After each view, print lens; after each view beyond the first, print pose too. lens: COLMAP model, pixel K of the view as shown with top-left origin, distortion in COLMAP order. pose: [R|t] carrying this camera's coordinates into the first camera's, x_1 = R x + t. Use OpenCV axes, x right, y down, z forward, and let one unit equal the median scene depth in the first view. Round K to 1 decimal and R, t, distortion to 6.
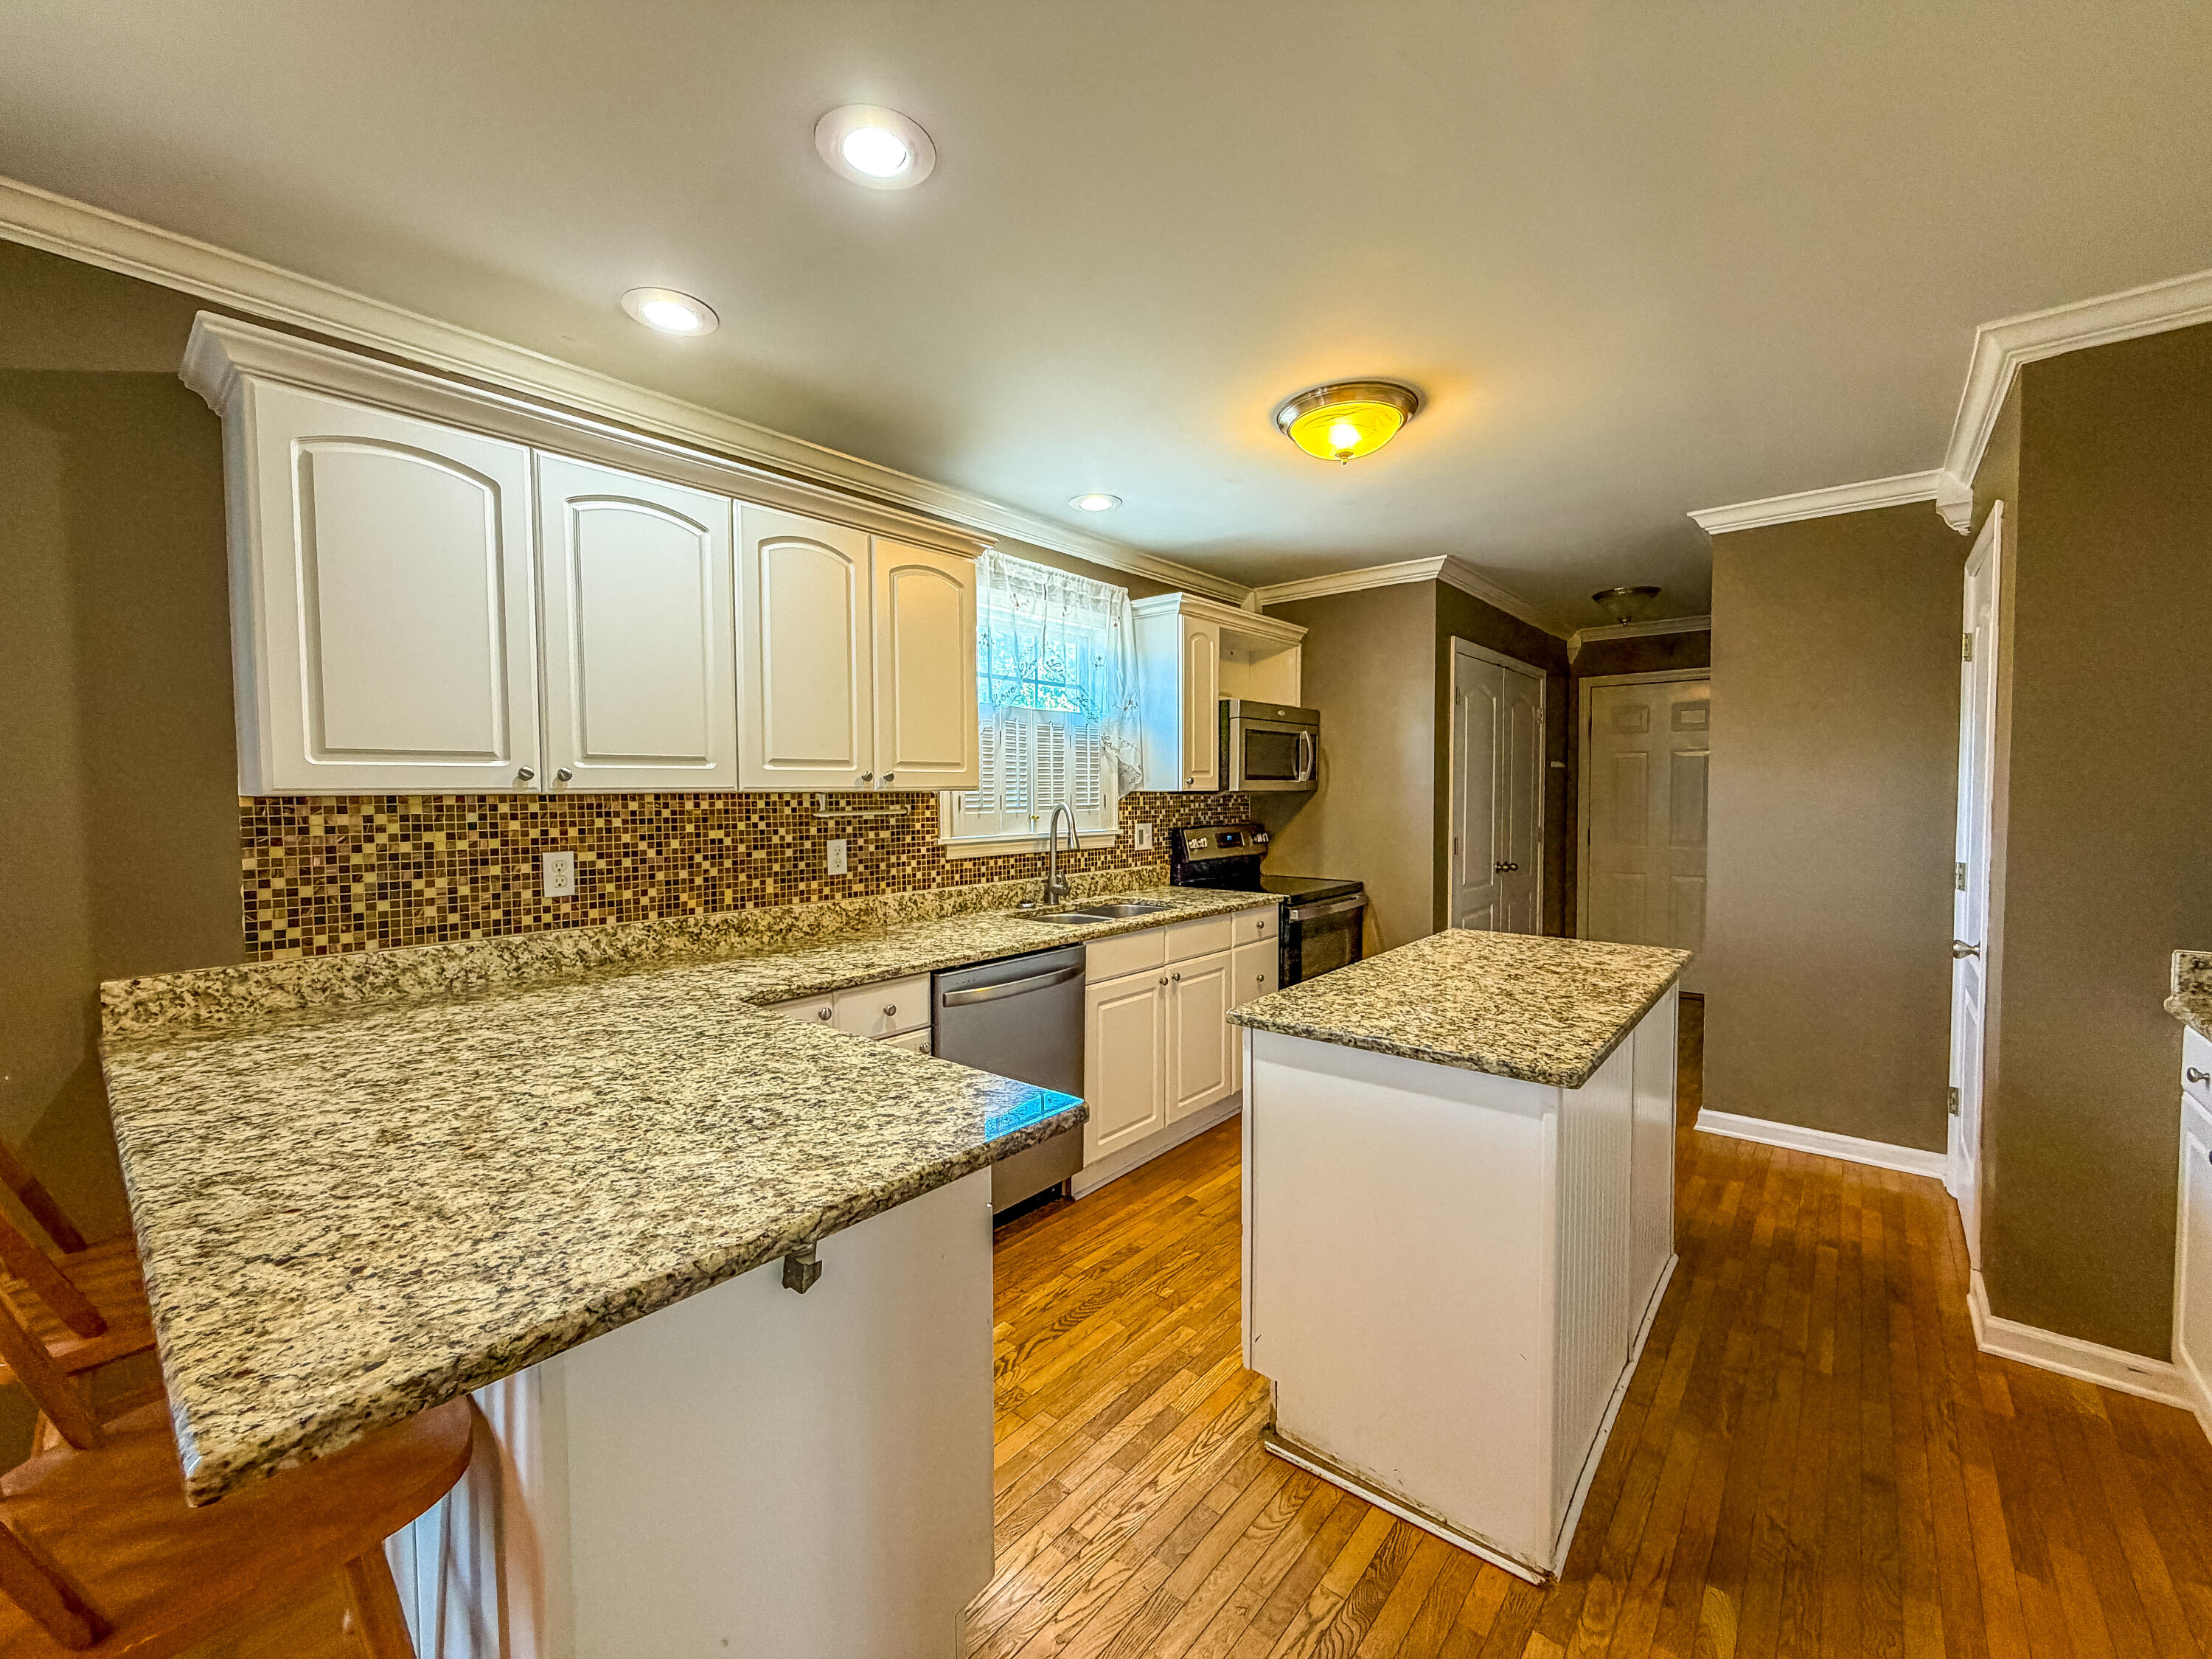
lens RADIAL K [[895.3, 0, 1097.0], [0, 895.3, 824.7], [0, 0, 1]] dist [0.000021, -0.000016]
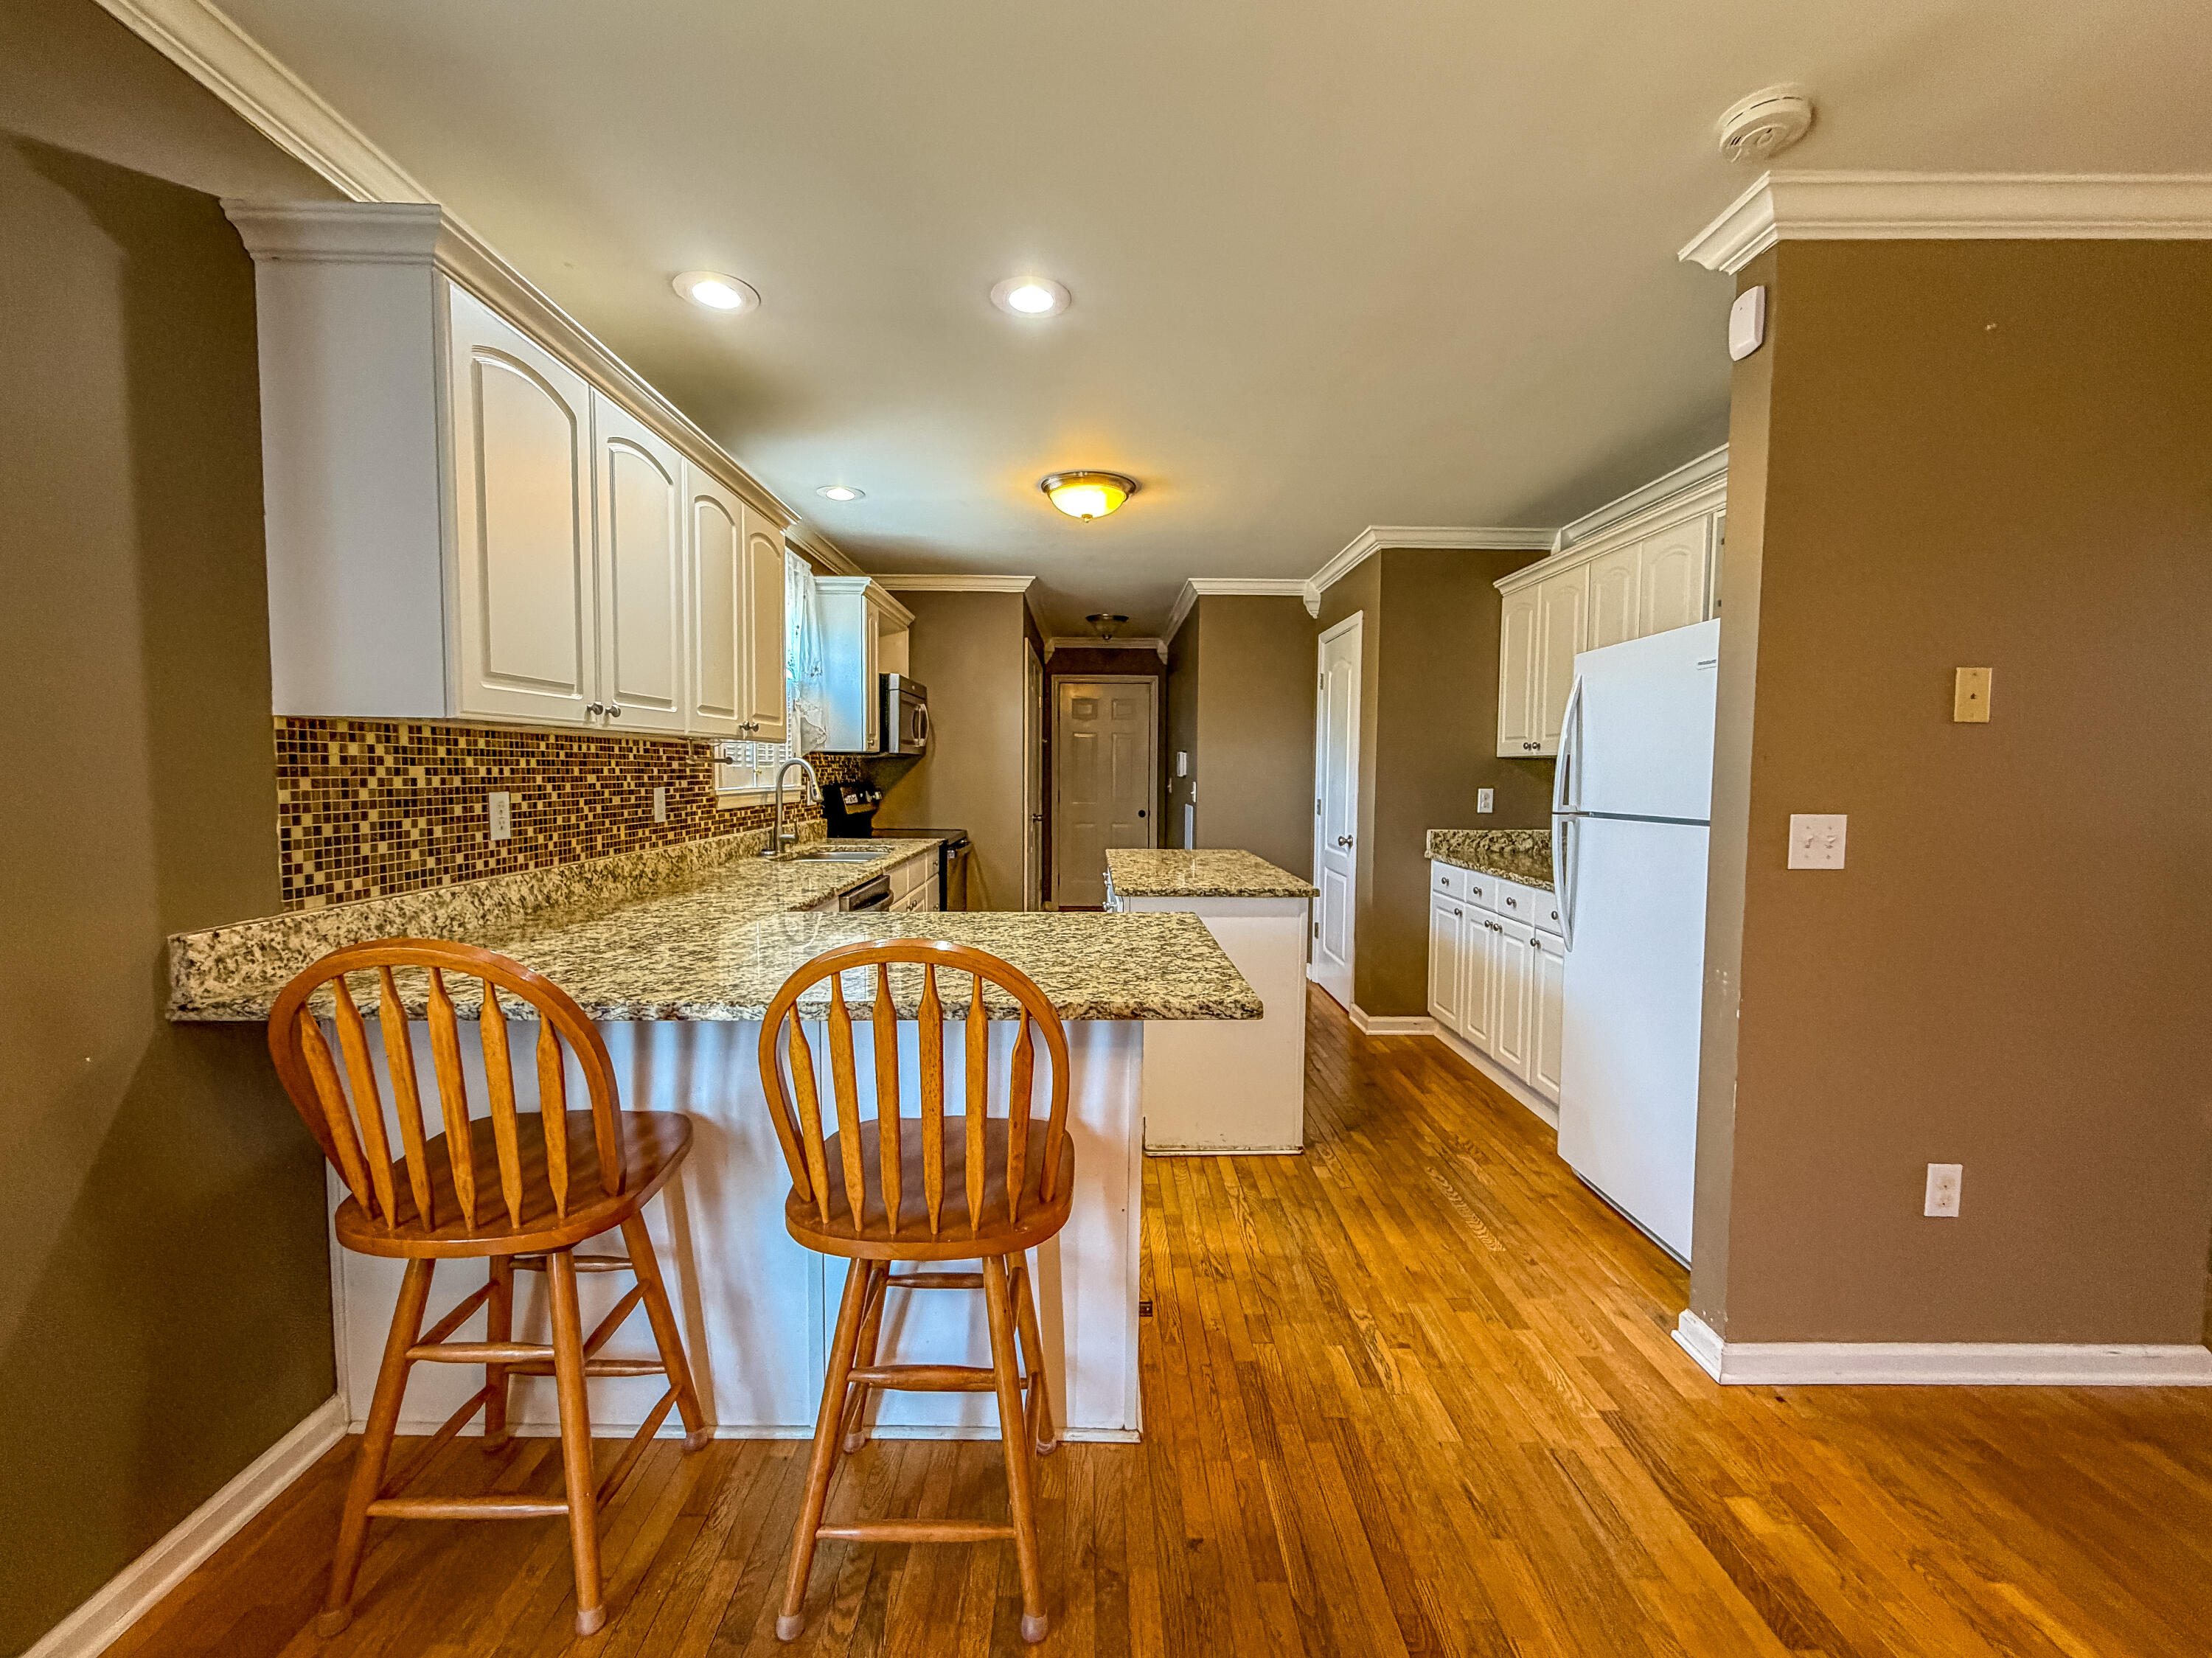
lens RADIAL K [[918.4, 0, 1109.6], [0, 918.4, 824.6], [0, 0, 1]] dist [-0.000966, -0.000328]
pose [[0.744164, -0.028514, 0.667389, -0.797634], [0.013271, 0.999522, 0.027907, 0.047747], [-0.667866, -0.011910, 0.744187, -0.145355]]
